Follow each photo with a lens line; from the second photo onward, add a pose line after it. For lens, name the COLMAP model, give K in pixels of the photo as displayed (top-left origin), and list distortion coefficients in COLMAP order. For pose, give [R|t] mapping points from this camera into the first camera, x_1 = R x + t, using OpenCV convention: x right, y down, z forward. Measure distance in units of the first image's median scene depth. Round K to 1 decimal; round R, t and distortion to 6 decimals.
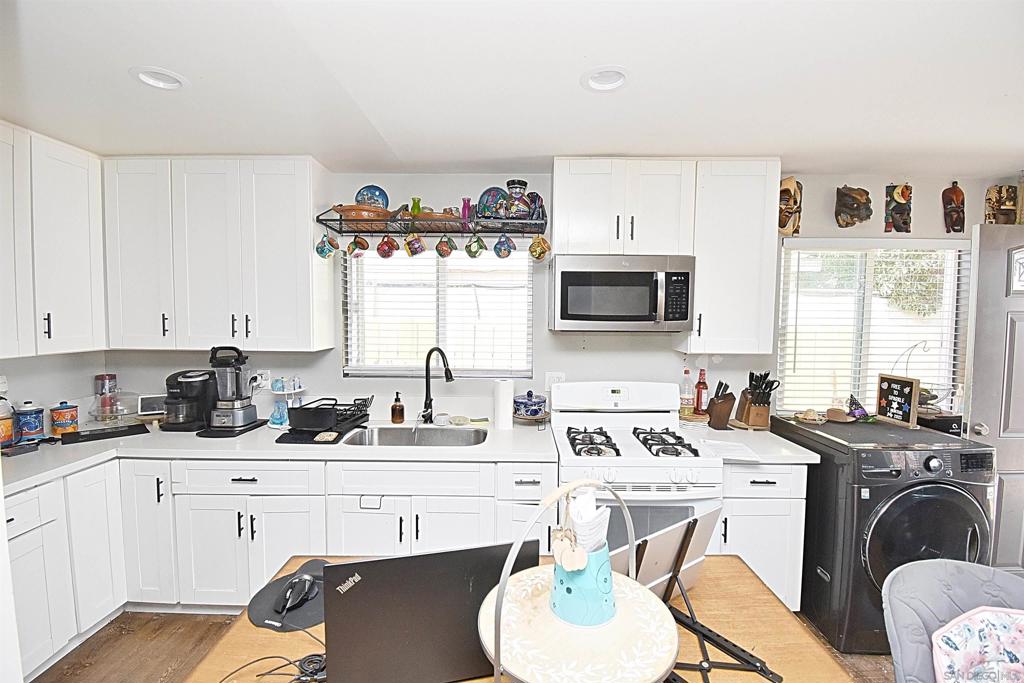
lens RADIAL K [[449.6, 0, 514.6], [0, 449.6, 338.3], [0, 0, 1]] dist [0.015215, -0.021694]
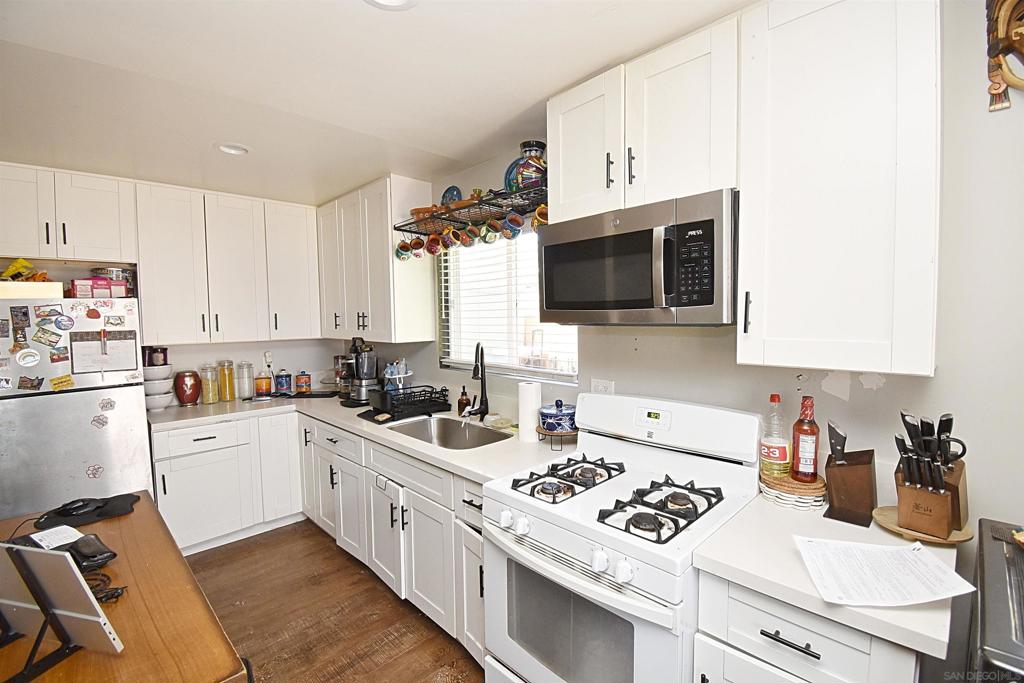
lens RADIAL K [[449.6, 0, 514.6], [0, 449.6, 338.3], [0, 0, 1]] dist [0.015215, -0.021694]
pose [[0.707093, 0.019045, -0.706864, 0.569059], [-0.020958, 0.999763, 0.005972, 0.004279], [0.706810, 0.010592, 0.707324, 0.393821]]
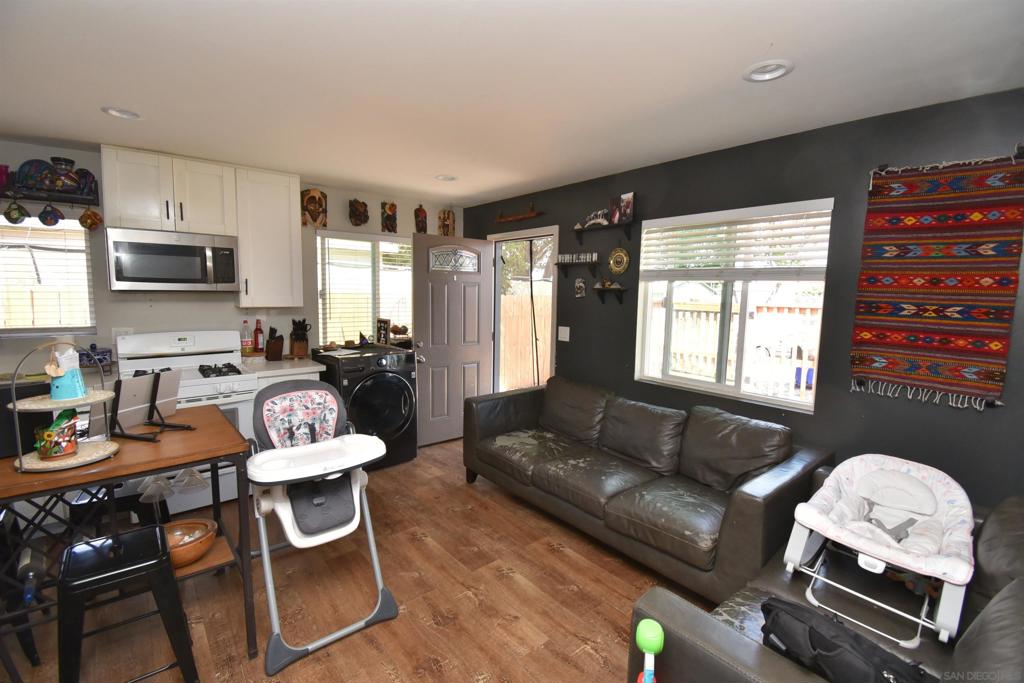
lens RADIAL K [[449.6, 0, 514.6], [0, 449.6, 338.3], [0, 0, 1]] dist [0.015215, -0.021694]
pose [[0.756860, -0.062886, 0.650545, 0.110988], [0.022361, 0.997269, 0.070387, 0.048599], [-0.653195, -0.038726, 0.756199, -0.597231]]
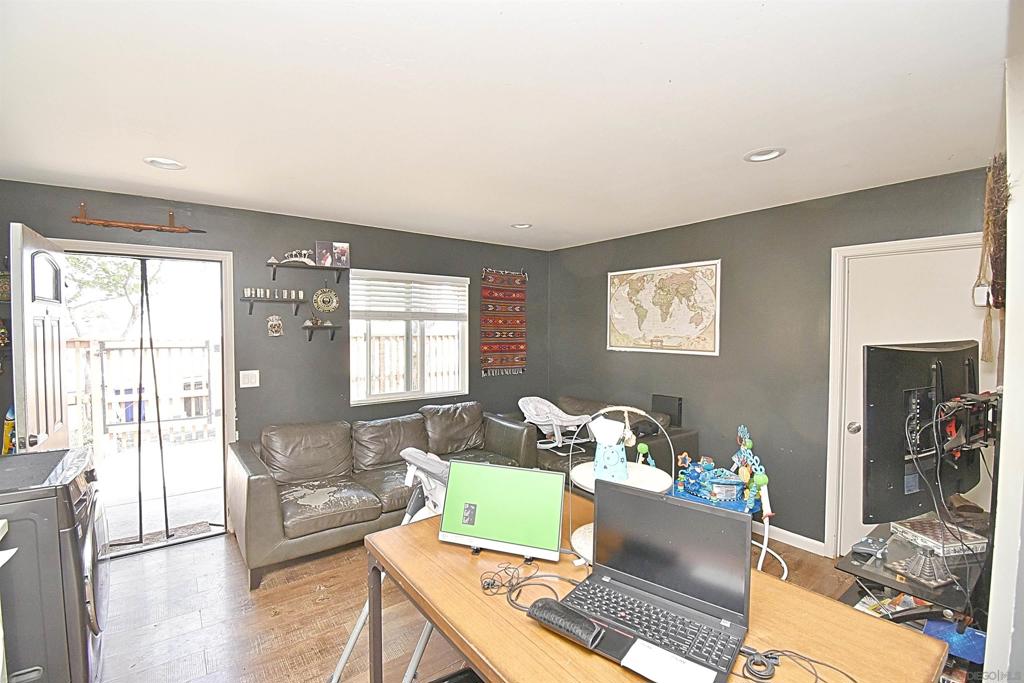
lens RADIAL K [[449.6, 0, 514.6], [0, 449.6, 338.3], [0, 0, 1]] dist [0.015215, -0.021694]
pose [[-0.613278, -0.024911, 0.789474, -0.291408], [0.039172, 0.997313, 0.061898, -0.026676], [-0.788895, 0.068886, -0.610655, 0.660801]]
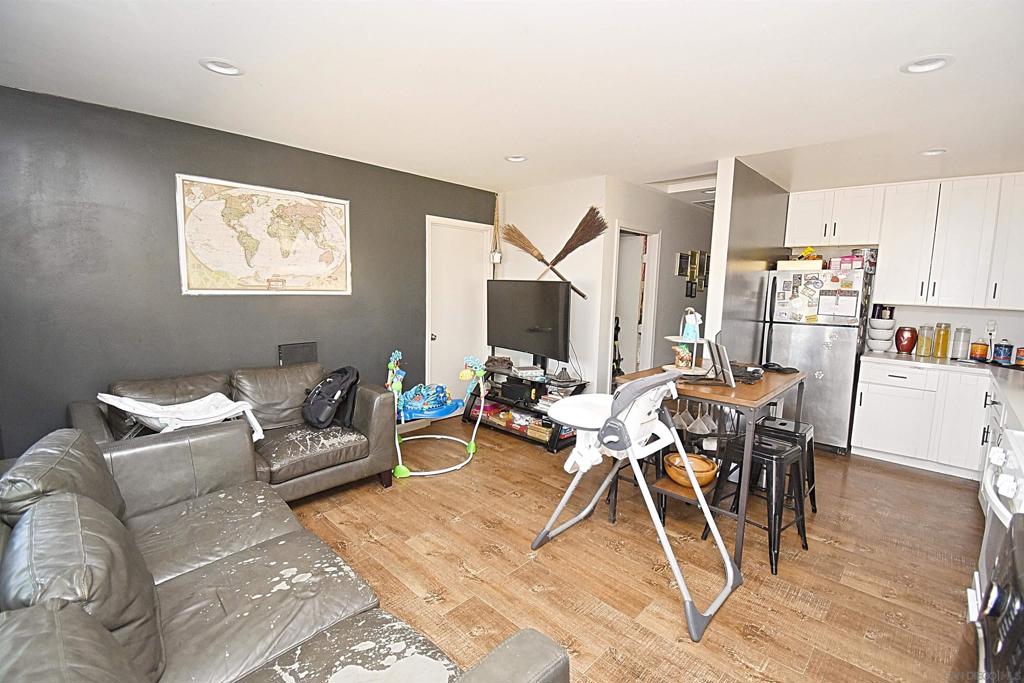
lens RADIAL K [[455.7, 0, 512.9], [0, 455.7, 340.1], [0, 0, 1]] dist [0.014586, -0.021519]
pose [[-0.689513, 0.066535, -0.721211, 1.175477], [-0.070604, 0.984854, 0.158357, 0.012434], [0.720824, 0.160110, -0.674372, 0.728919]]
